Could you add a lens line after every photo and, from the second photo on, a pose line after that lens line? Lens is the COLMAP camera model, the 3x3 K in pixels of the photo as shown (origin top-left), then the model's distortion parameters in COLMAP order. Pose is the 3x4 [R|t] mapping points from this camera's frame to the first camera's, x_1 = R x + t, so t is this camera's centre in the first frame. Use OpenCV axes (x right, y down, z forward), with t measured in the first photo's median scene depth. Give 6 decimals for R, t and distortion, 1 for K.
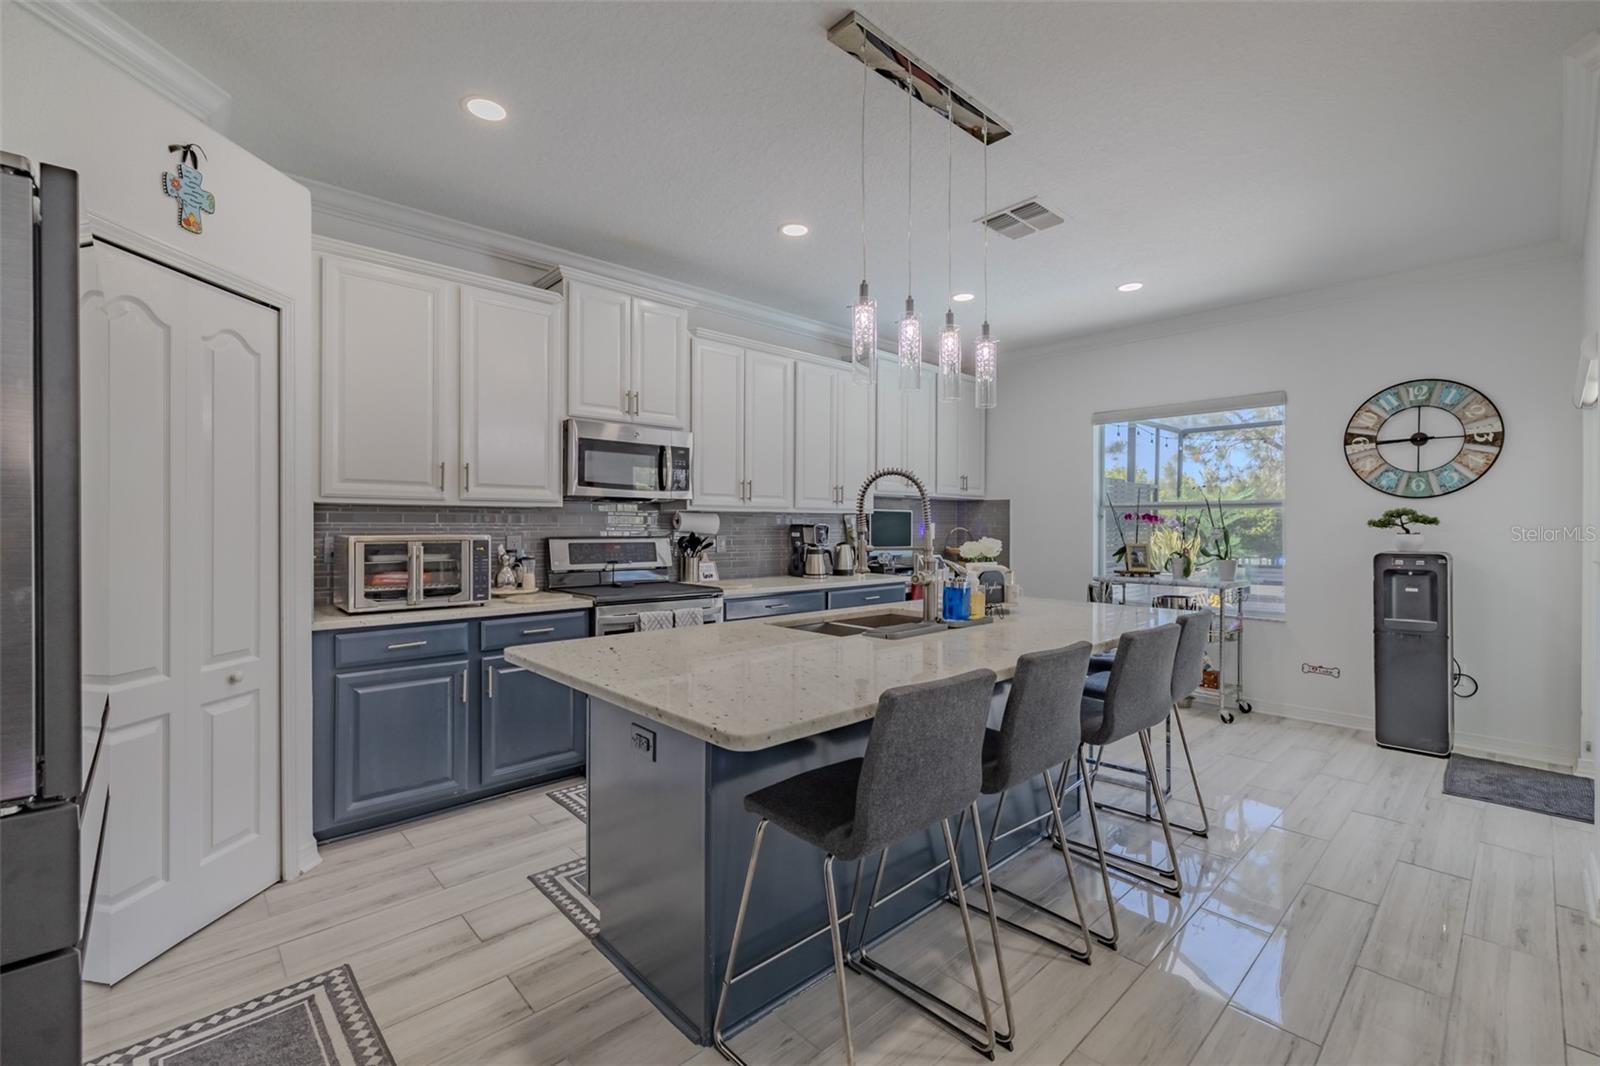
lens RADIAL K [[679.2, 0, 802.6], [0, 679.2, 526.0], [0, 0, 1]] dist [0.000404, -0.000060]
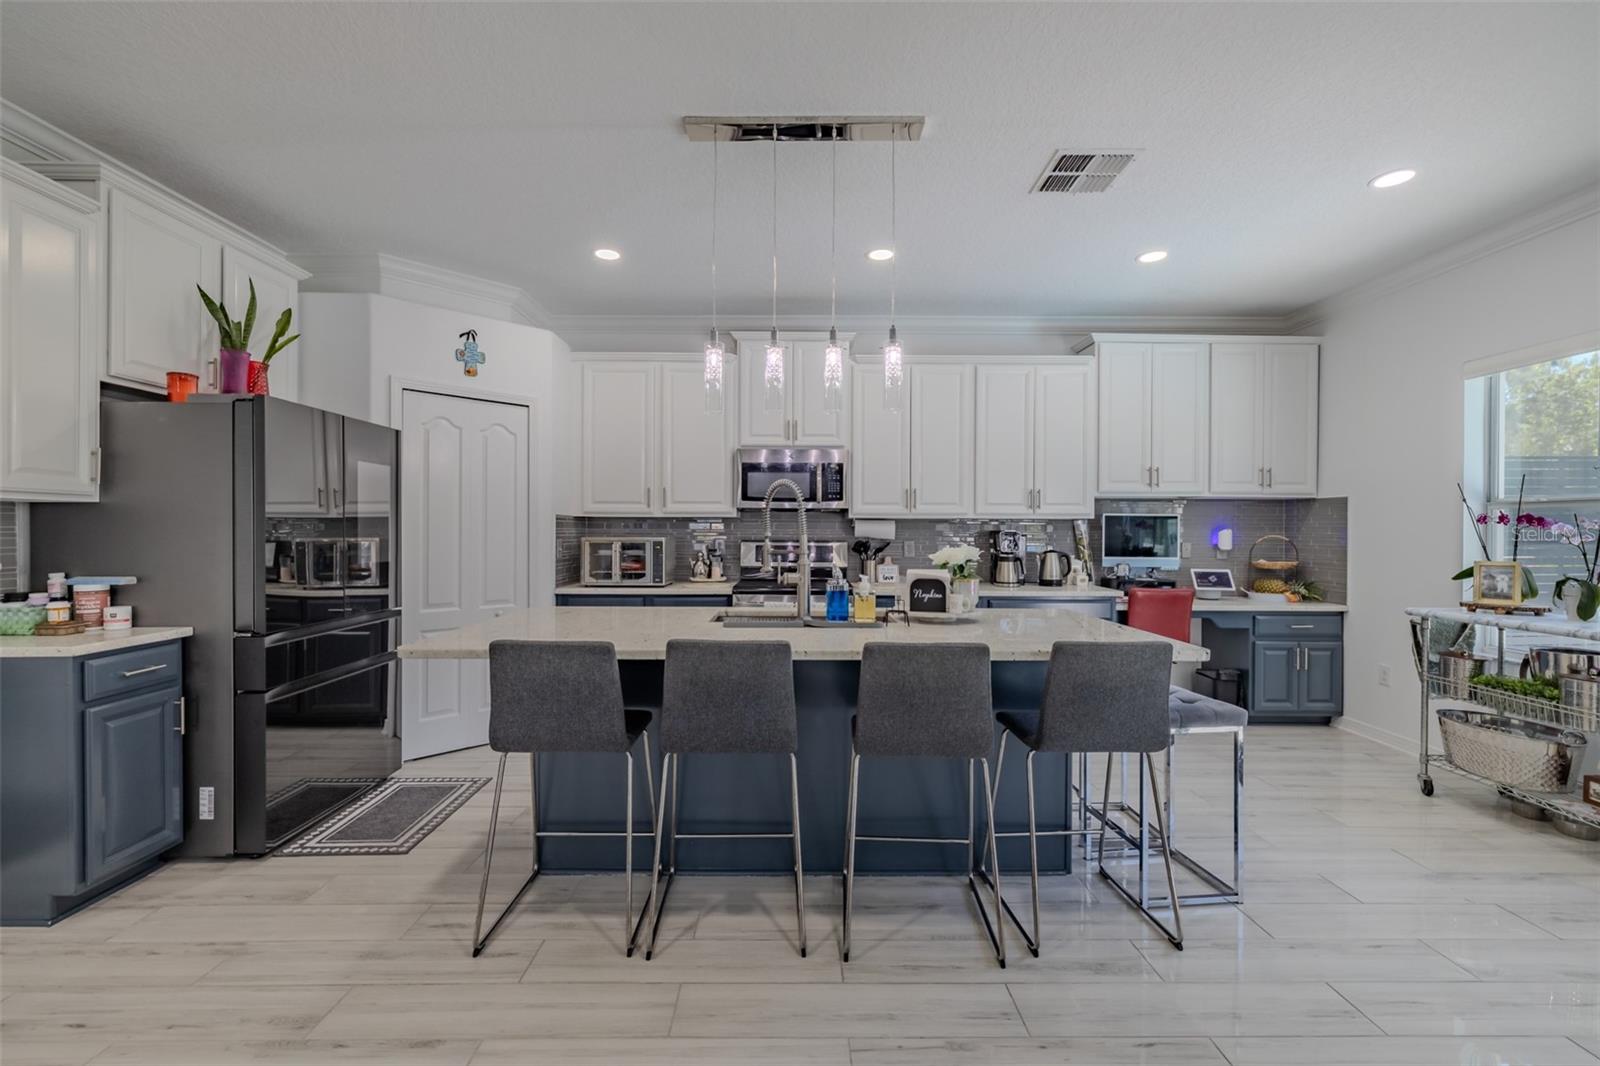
lens RADIAL K [[672.8, 0, 800.0], [0, 672.8, 533.0], [0, 0, 1]] dist [0.000637, 0.000149]
pose [[0.737958, 0.002737, -0.674842, 0.550379], [-0.002706, 0.999996, 0.001096, 0.000785], [0.674842, 0.001017, 0.737962, 0.121586]]
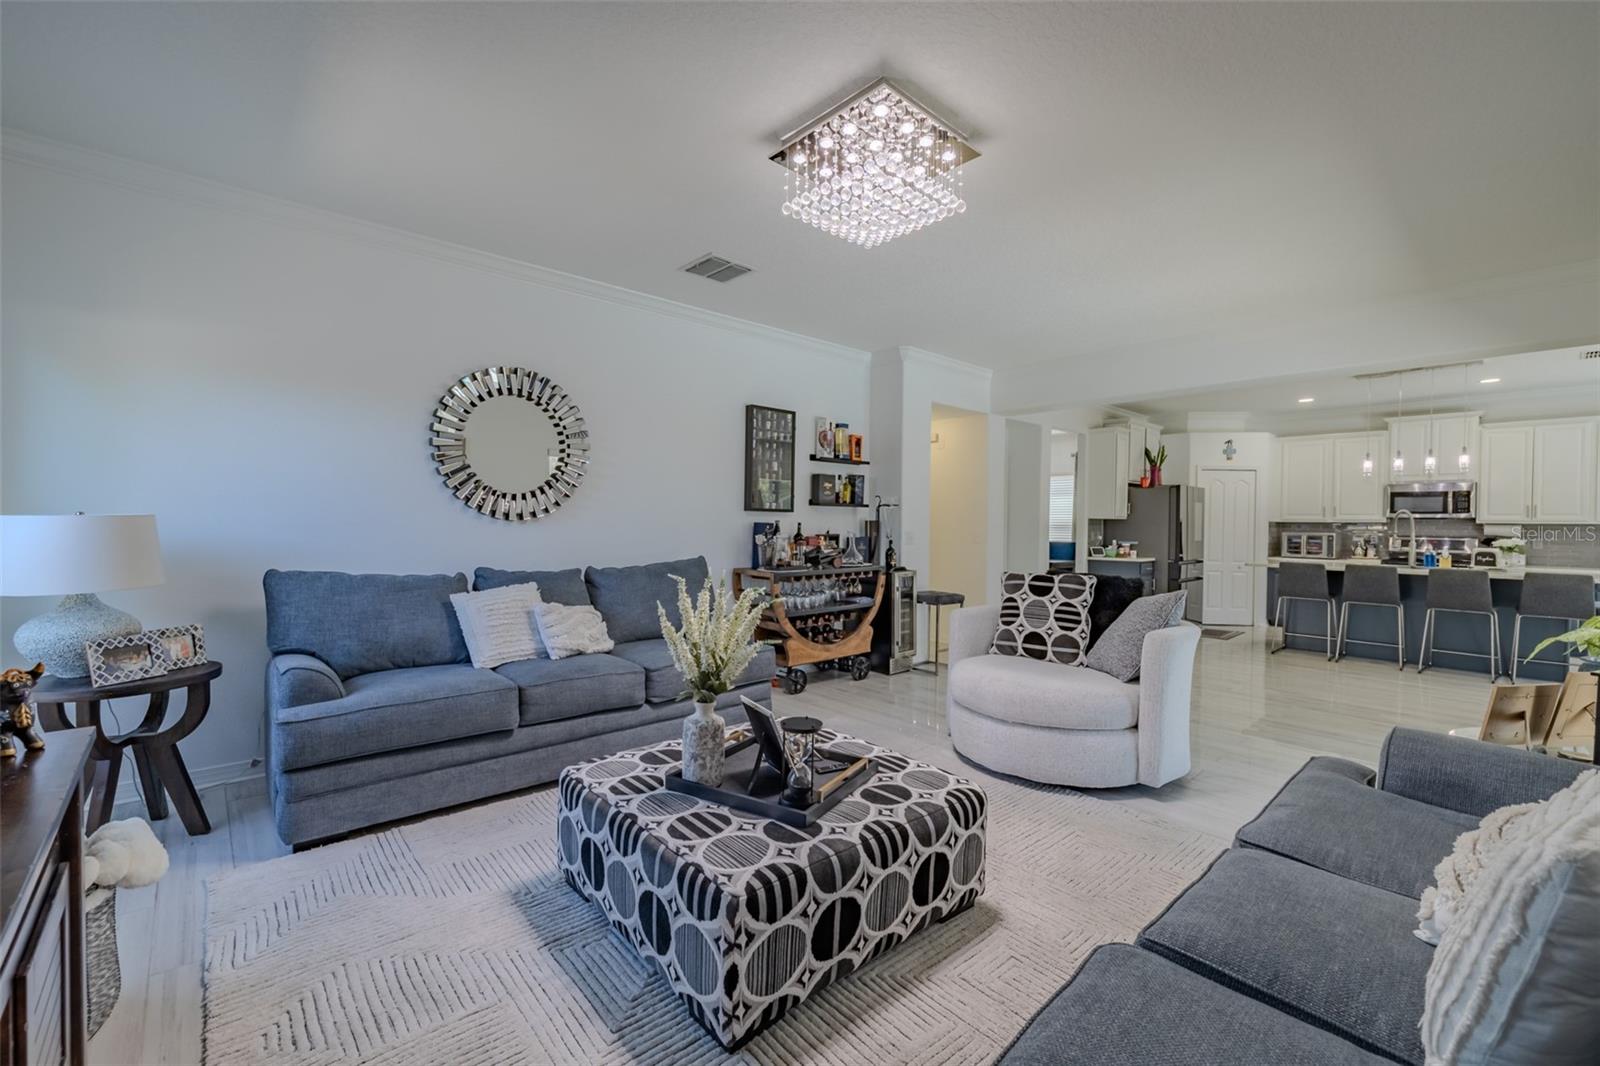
lens RADIAL K [[672.8, 0, 800.0], [0, 672.8, 533.0], [0, 0, 1]] dist [0.000637, 0.000149]
pose [[-0.008604, 0.011666, -0.999895, 1.762372], [-0.011269, 0.999867, 0.011762, 0.002484], [0.999899, 0.011369, -0.008471, -0.870822]]
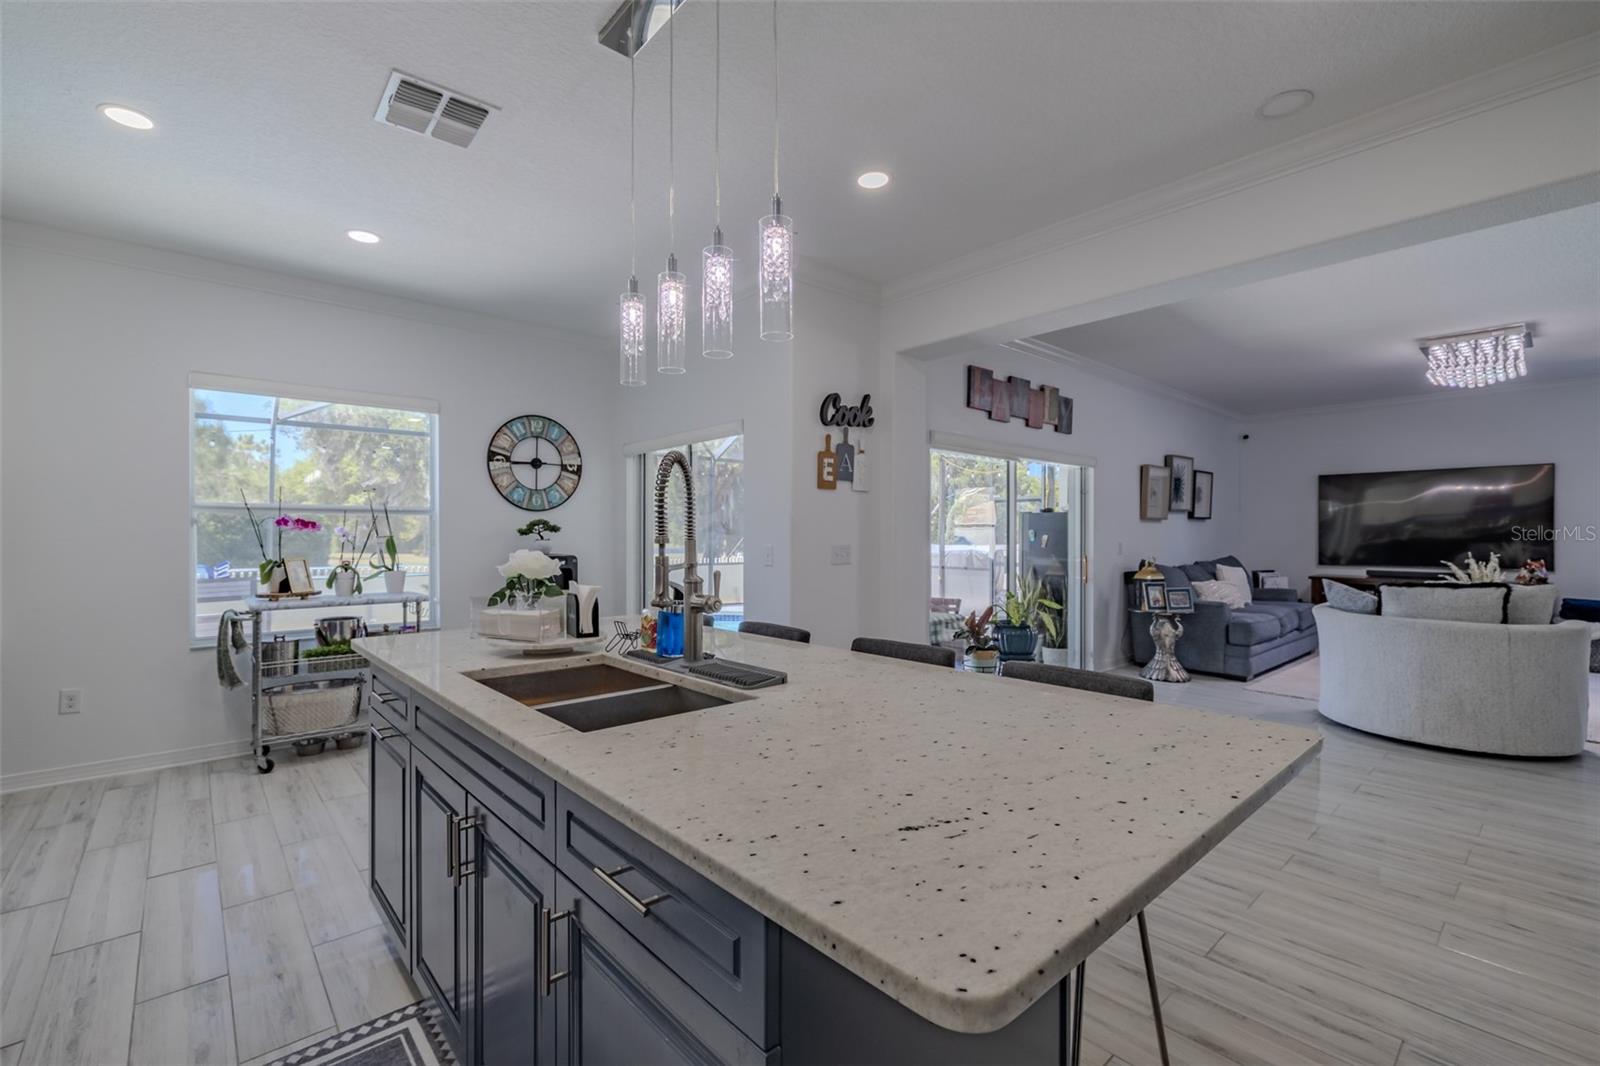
lens RADIAL K [[697.4, 0, 777.2], [0, 697.4, 530.8], [0, 0, 1]] dist [0.001159, 0.000037]
pose [[0.036460, 0.002925, 0.999331, -0.355154], [0.001549, 0.999994, -0.002984, -0.000773], [-0.999334, 0.001656, 0.036456, 0.531226]]
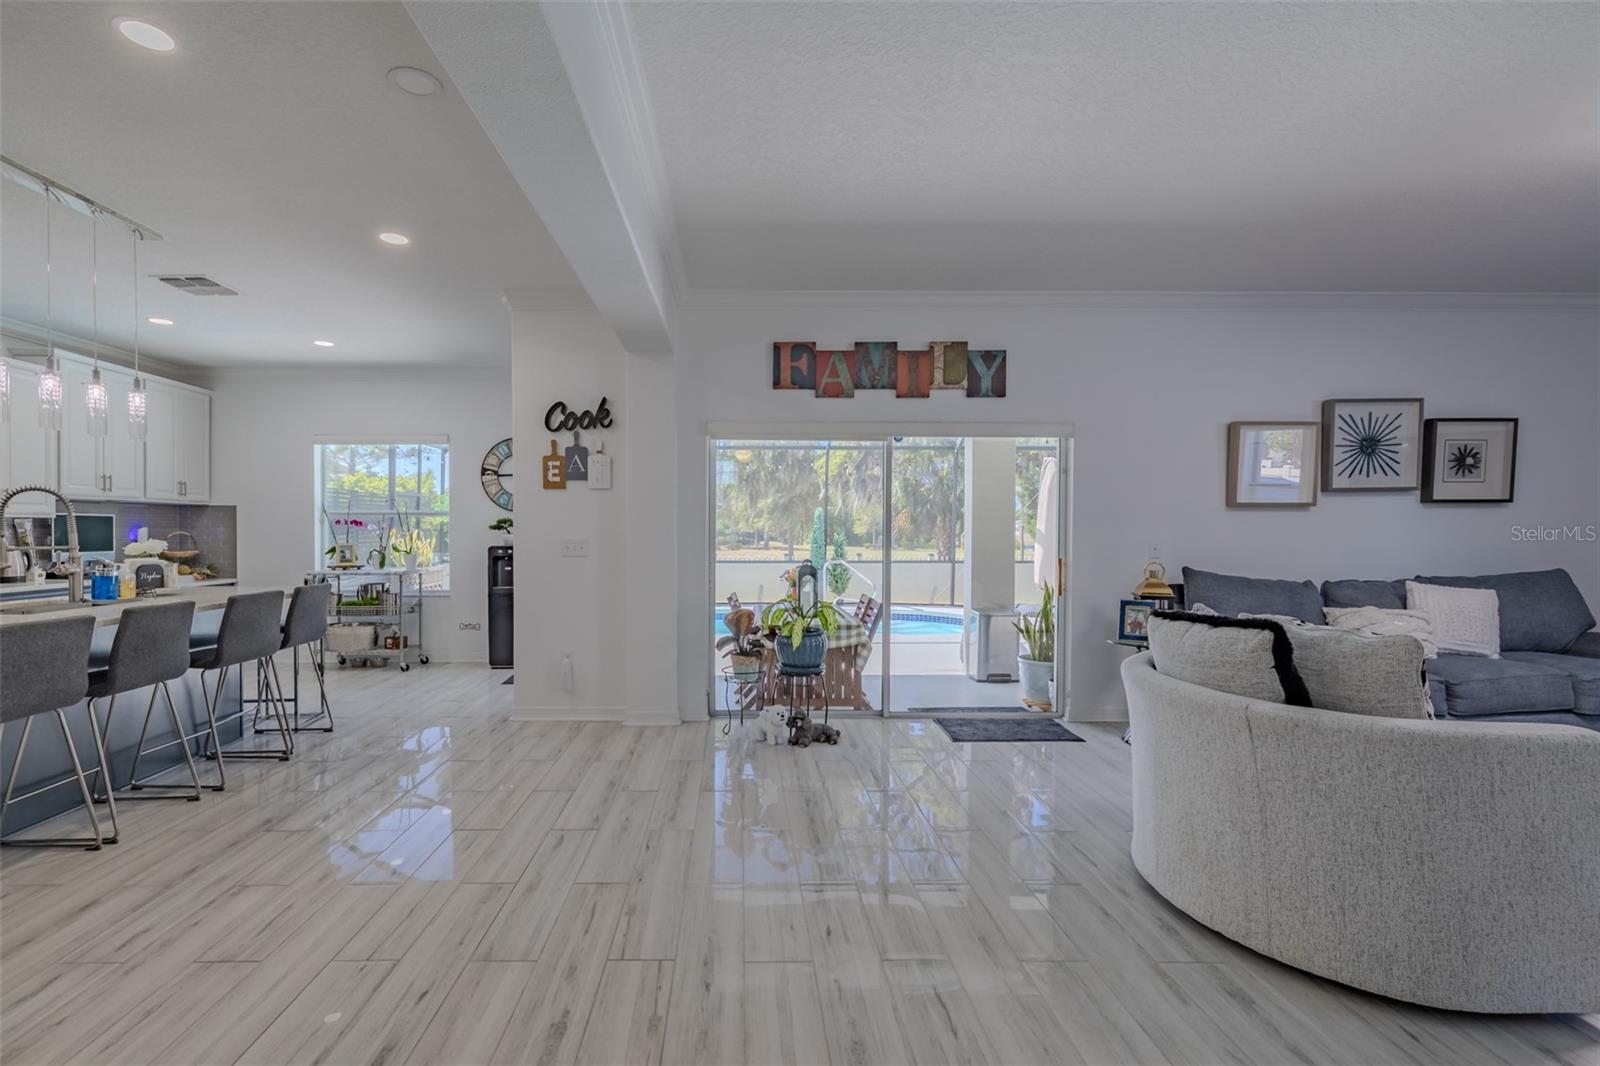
lens RADIAL K [[712.9, 0, 743.6], [0, 712.9, 534.6], [0, 0, 1]] dist [-0.001314, -0.000547]
pose [[0.678347, -0.009209, 0.734684, 0.030896], [0.003851, 0.999952, 0.008978, 0.000565], [-0.734731, -0.003262, 0.678350, -0.548945]]
